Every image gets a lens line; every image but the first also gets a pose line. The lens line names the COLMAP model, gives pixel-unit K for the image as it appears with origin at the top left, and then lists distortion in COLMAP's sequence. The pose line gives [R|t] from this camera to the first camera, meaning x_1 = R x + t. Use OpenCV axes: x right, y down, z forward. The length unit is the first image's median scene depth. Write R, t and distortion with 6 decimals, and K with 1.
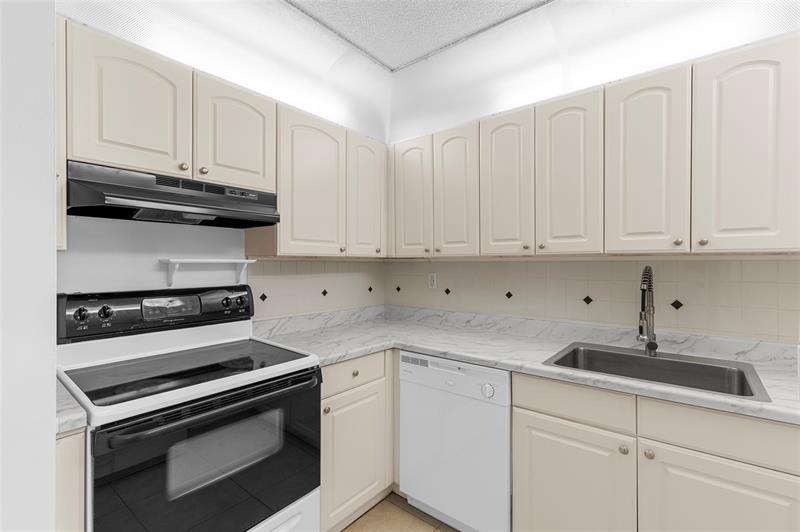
lens RADIAL K [[359.1, 0, 402.6], [0, 359.1, 262.5], [0, 0, 1]] dist [0.007605, -0.002266]
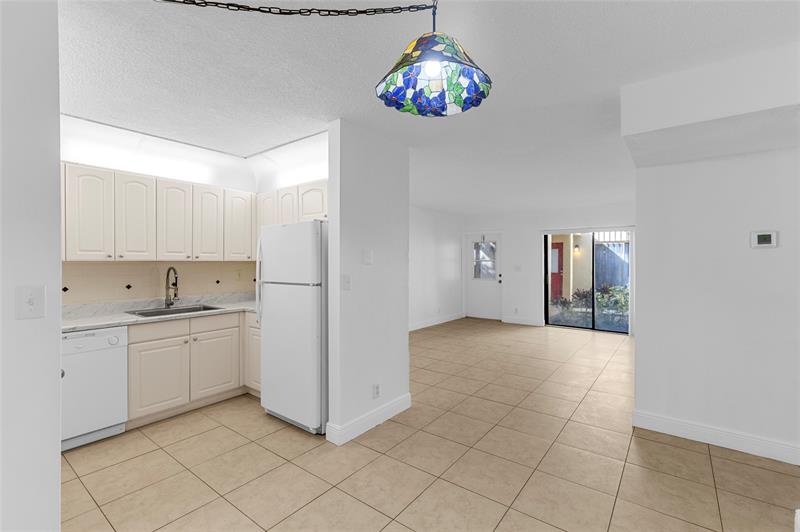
lens RADIAL K [[359.1, 0, 401.5], [0, 359.1, 263.2], [0, 0, 1]] dist [0.007605, -0.002266]
pose [[-0.028288, -0.003358, 0.999594, -1.346336], [-0.000975, 0.999994, 0.003332, -0.017274], [-0.999599, -0.000881, -0.028291, -0.284197]]
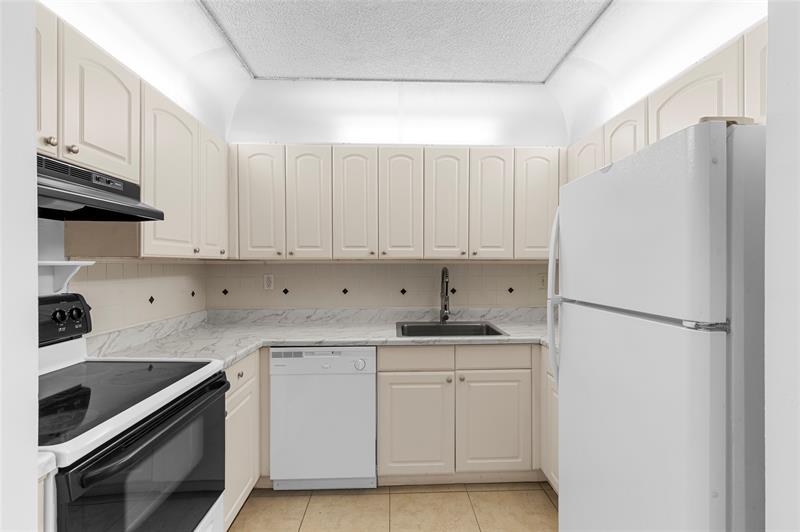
lens RADIAL K [[359.1, 0, 402.4], [0, 359.1, 265.7], [0, 0, 1]] dist [0.007605, -0.002266]
pose [[0.756785, -0.002586, 0.653659, -0.431812], [-0.000637, 0.999989, 0.004694, -0.002691], [-0.653663, -0.003968, 0.756775, -0.060822]]
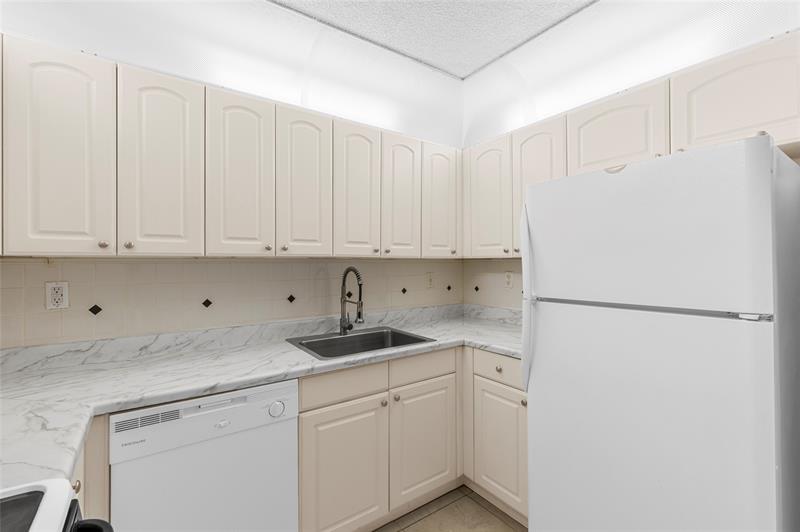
lens RADIAL K [[359.1, 0, 401.3], [0, 359.1, 260.5], [0, 0, 1]] dist [0.007605, -0.002266]
pose [[0.269536, 0.008458, 0.962953, -0.477565], [0.001971, 0.999954, -0.009334, -0.000839], [-0.962988, 0.004414, 0.269507, 0.412038]]
